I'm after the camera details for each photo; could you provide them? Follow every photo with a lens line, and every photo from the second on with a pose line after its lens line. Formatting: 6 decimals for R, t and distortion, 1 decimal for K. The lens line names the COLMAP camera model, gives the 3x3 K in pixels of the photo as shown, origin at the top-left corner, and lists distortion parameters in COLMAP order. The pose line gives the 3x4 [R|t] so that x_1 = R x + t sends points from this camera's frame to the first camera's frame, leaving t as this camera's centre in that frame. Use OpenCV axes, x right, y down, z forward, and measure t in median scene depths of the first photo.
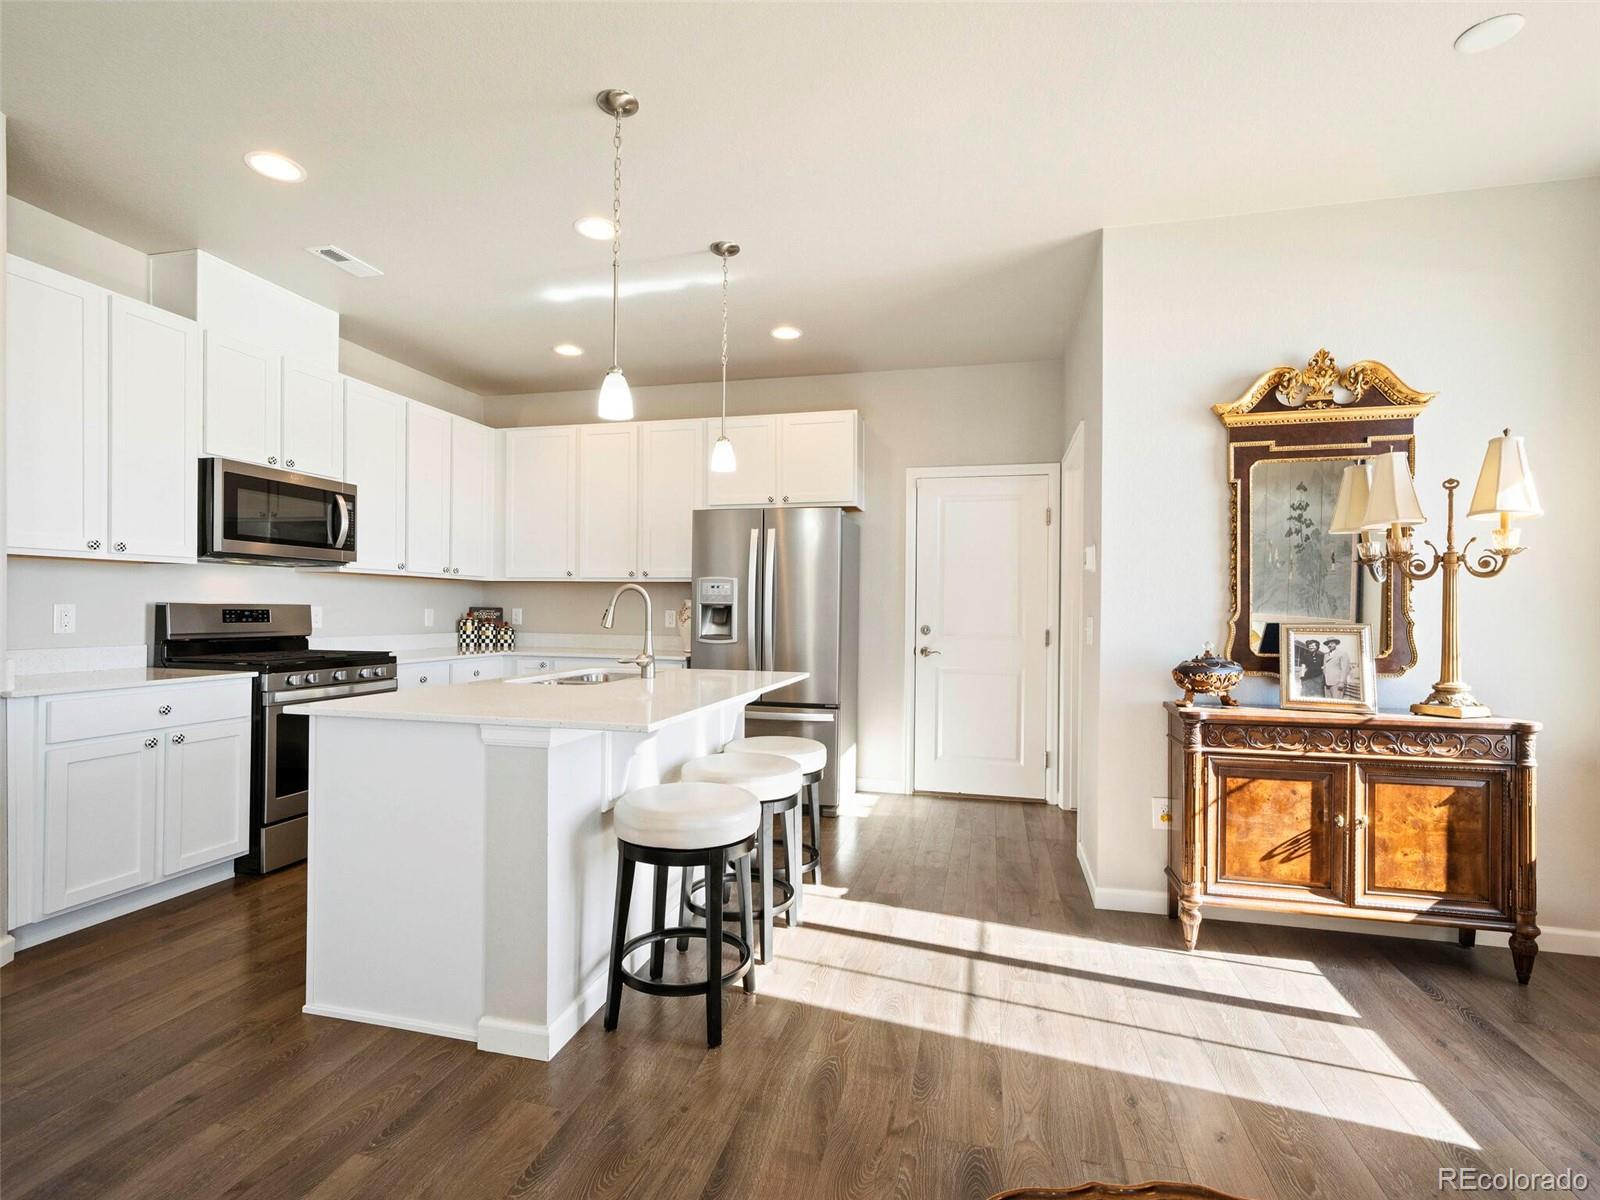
lens RADIAL K [[766.6, 0, 793.6], [0, 766.6, 604.9], [0, 0, 1]] dist [0.000049, -0.000070]
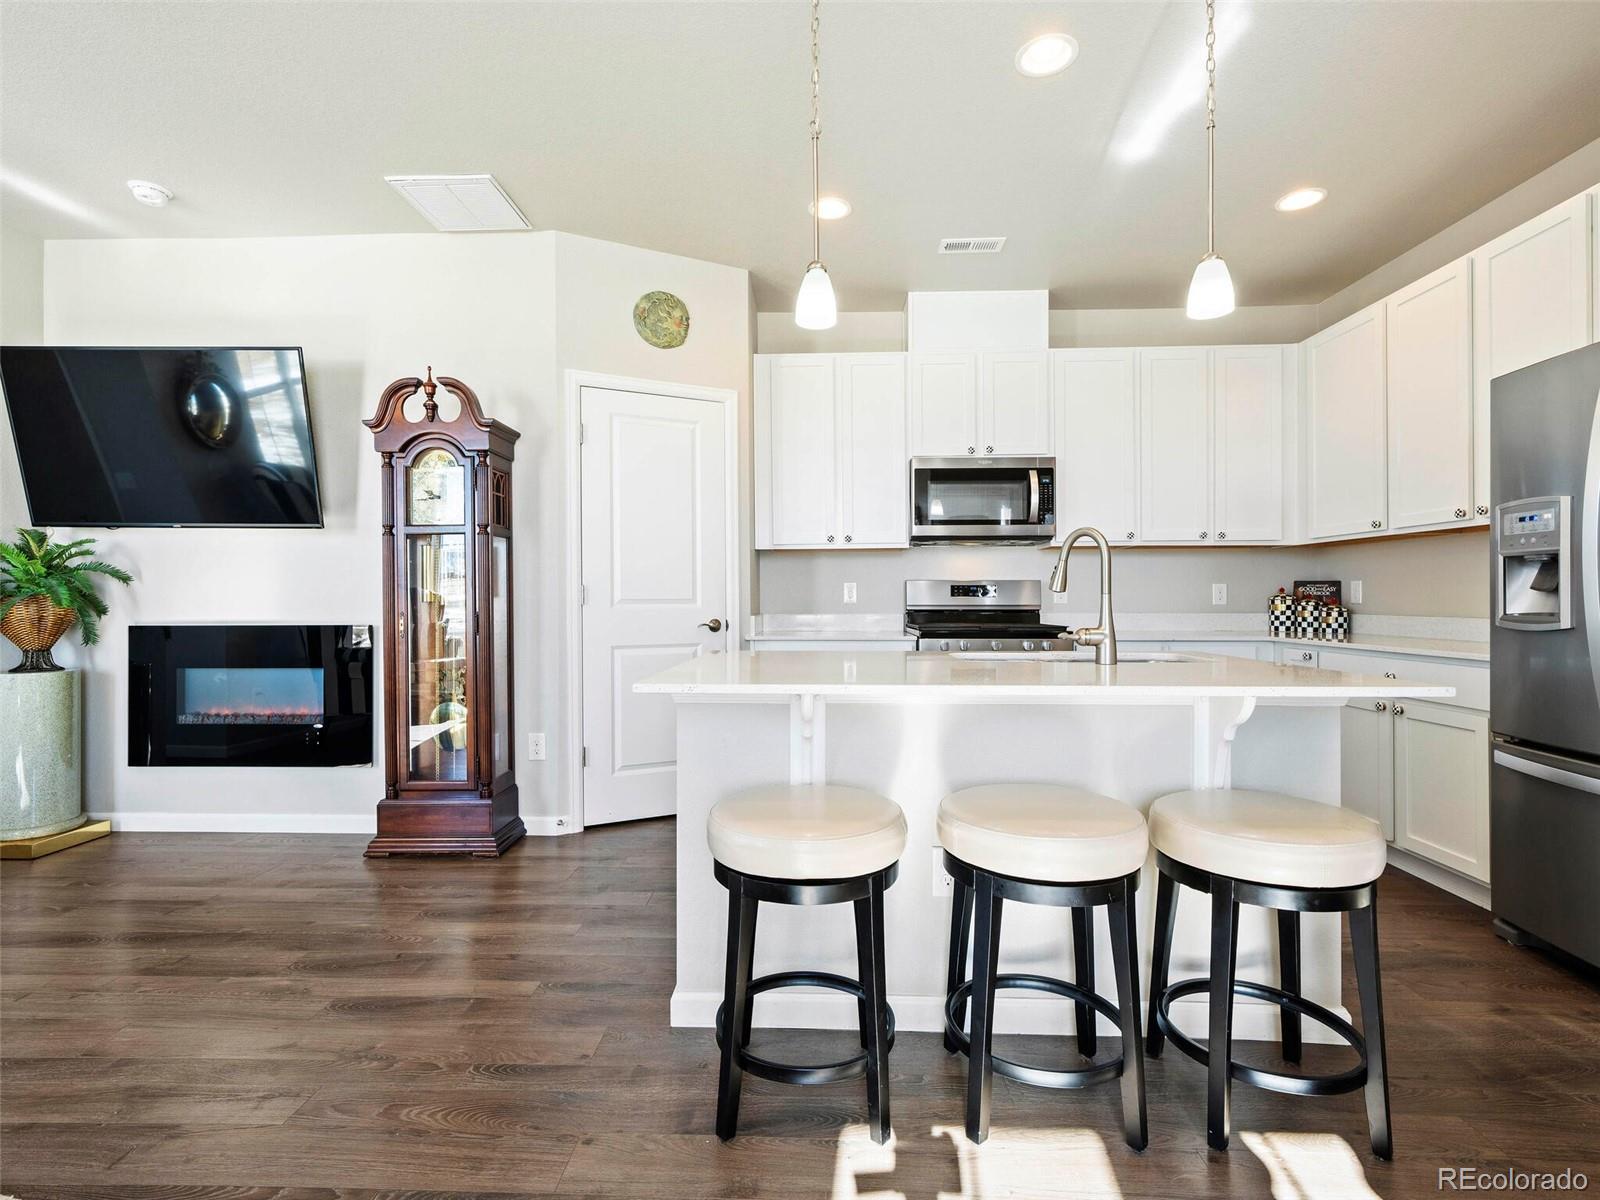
lens RADIAL K [[771.3, 0, 798.2], [0, 771.3, 599.2], [0, 0, 1]] dist [0.002244, 0.001313]
pose [[0.209041, -0.011500, -0.977839, 0.391045], [0.009661, 0.999906, -0.009694, 0.039215], [0.977859, -0.007420, 0.209132, 0.557713]]
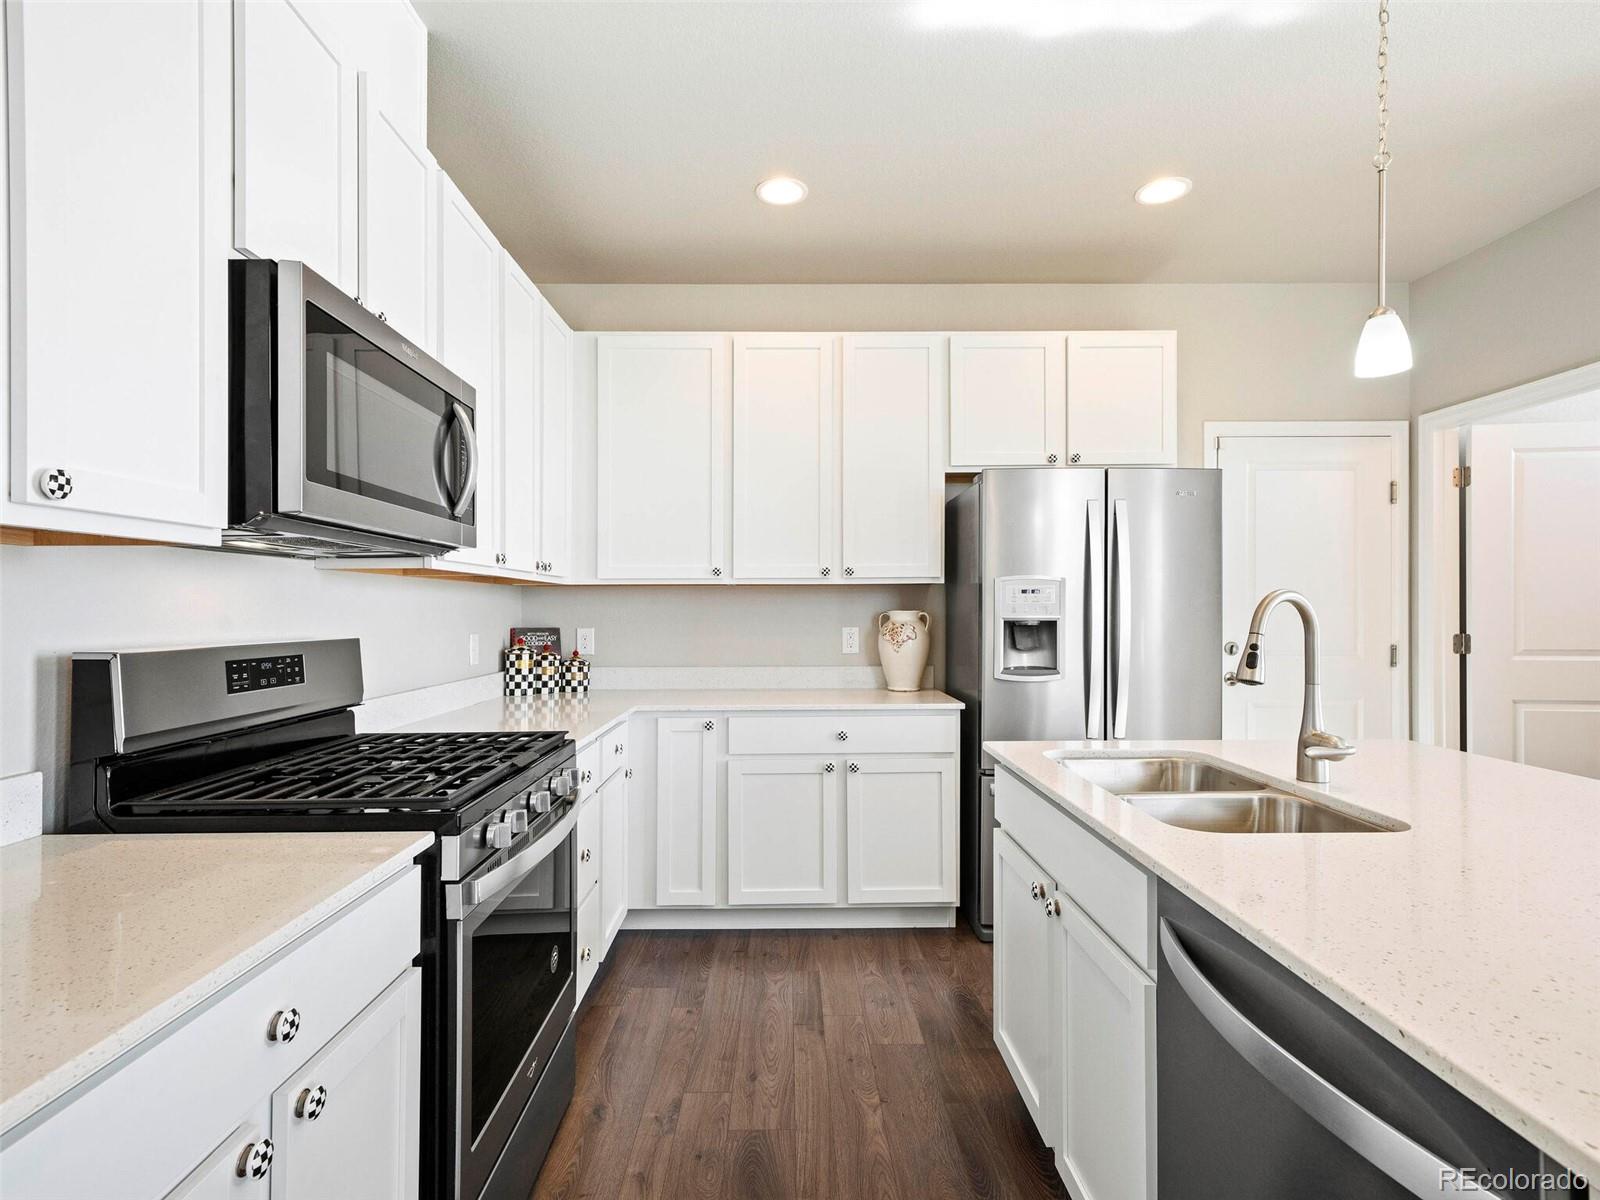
lens RADIAL K [[796.6, 0, 787.7], [0, 796.6, 599.3], [0, 0, 1]] dist [0.001705, 0.000208]
pose [[0.967651, -0.012147, 0.251999, -0.602588], [0.014046, 0.999885, -0.005739, -0.021197], [-0.251901, 0.009093, 0.967710, 0.553877]]
